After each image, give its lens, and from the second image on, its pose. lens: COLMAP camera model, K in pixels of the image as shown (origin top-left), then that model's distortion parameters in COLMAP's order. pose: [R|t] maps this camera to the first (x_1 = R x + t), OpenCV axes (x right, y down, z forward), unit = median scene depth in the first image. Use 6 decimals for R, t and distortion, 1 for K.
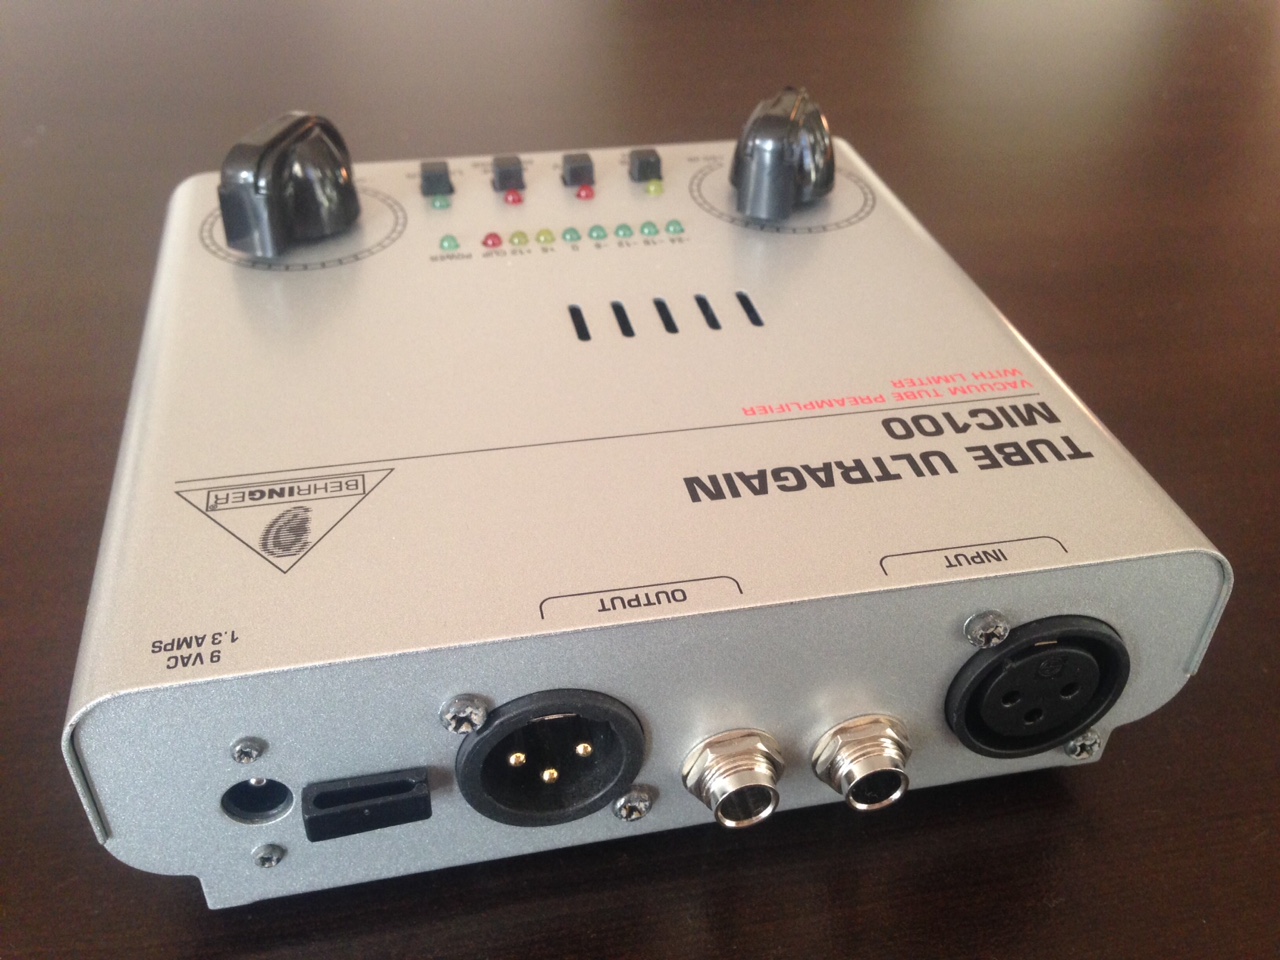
lens RADIAL K [[1201.1, 0, 640.0], [0, 1201.1, 480.0], [0, 0, 1]] dist [0.047364, 0.012626]
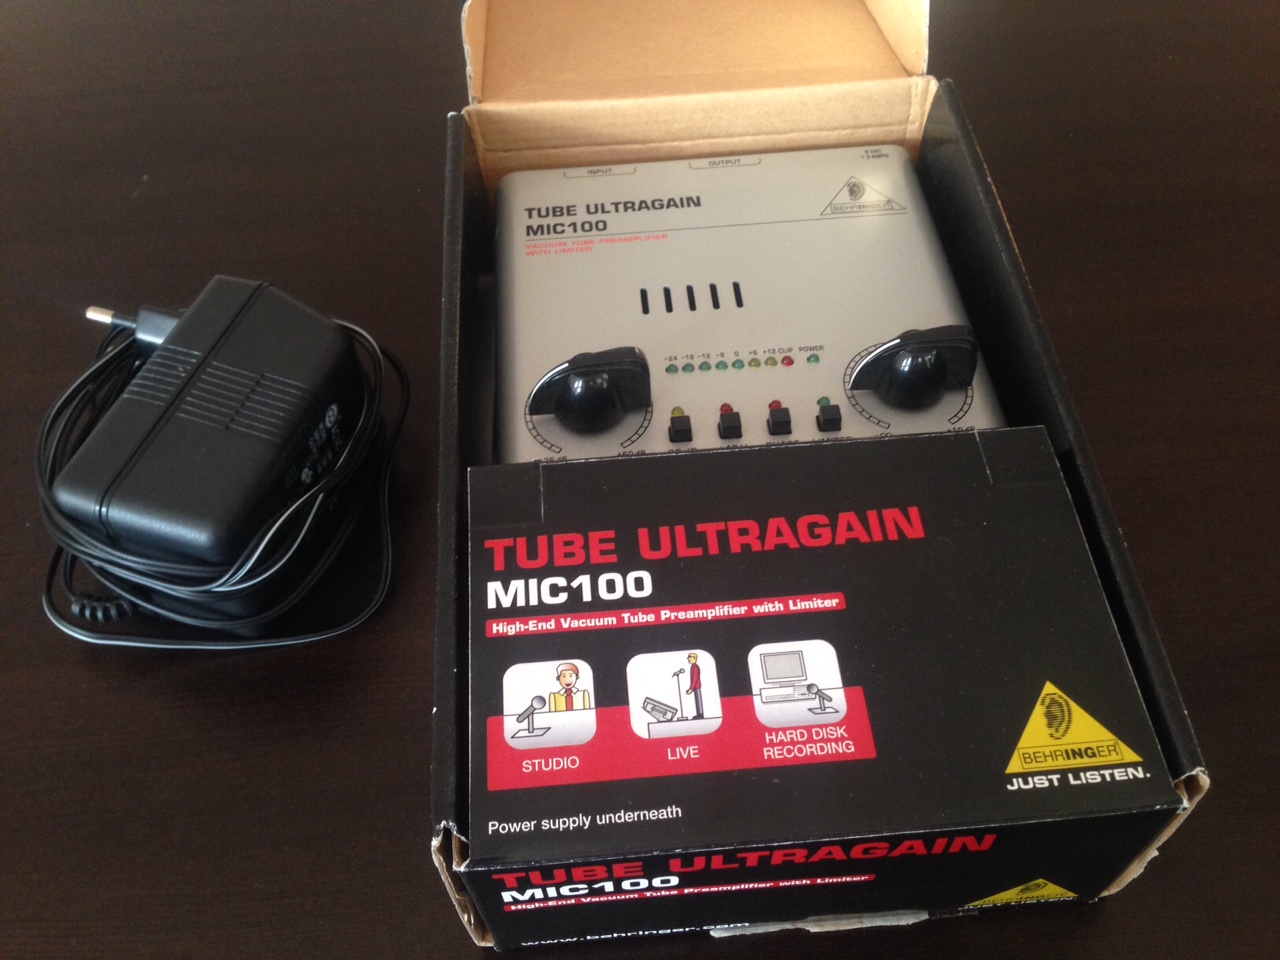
lens RADIAL K [[1201.1, 0, 640.0], [0, 1201.1, 480.0], [0, 0, 1]] dist [0.047364, 0.012626]
pose [[-0.990742, -0.107372, 0.083078, -0.100604], [0.080391, 0.029125, 0.996338, -2.356027], [-0.109399, 0.993792, -0.020224, 1.568553]]
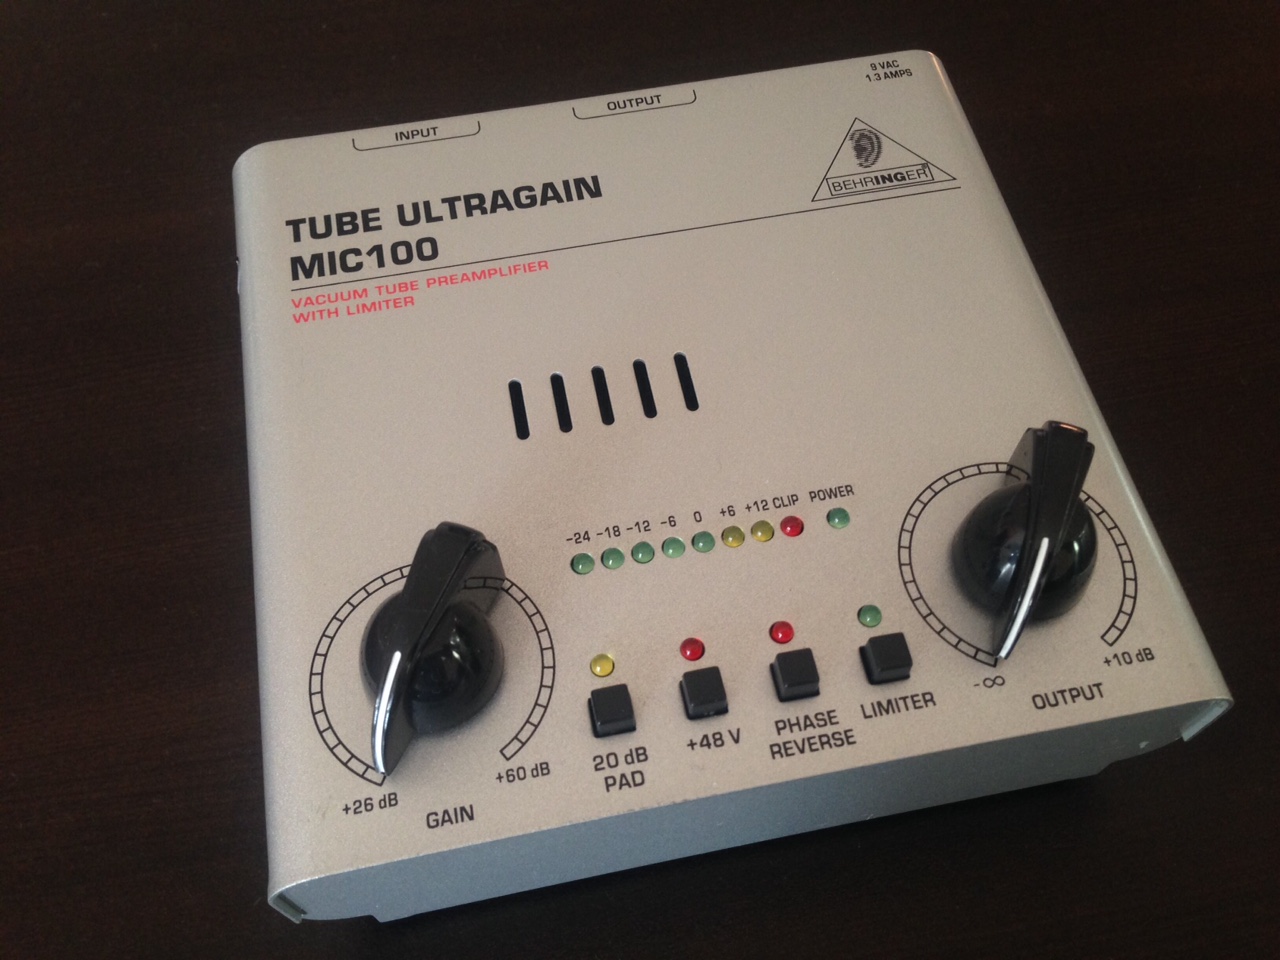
lens RADIAL K [[1201.1, 0, 640.0], [0, 1201.1, 480.0], [0, 0, 1]] dist [0.047364, 0.012626]
pose [[-0.999395, -0.029951, -0.017672, 0.007030], [-0.013087, -0.146889, 0.989066, -1.377203], [-0.032220, 0.988699, 0.146409, 1.086903]]
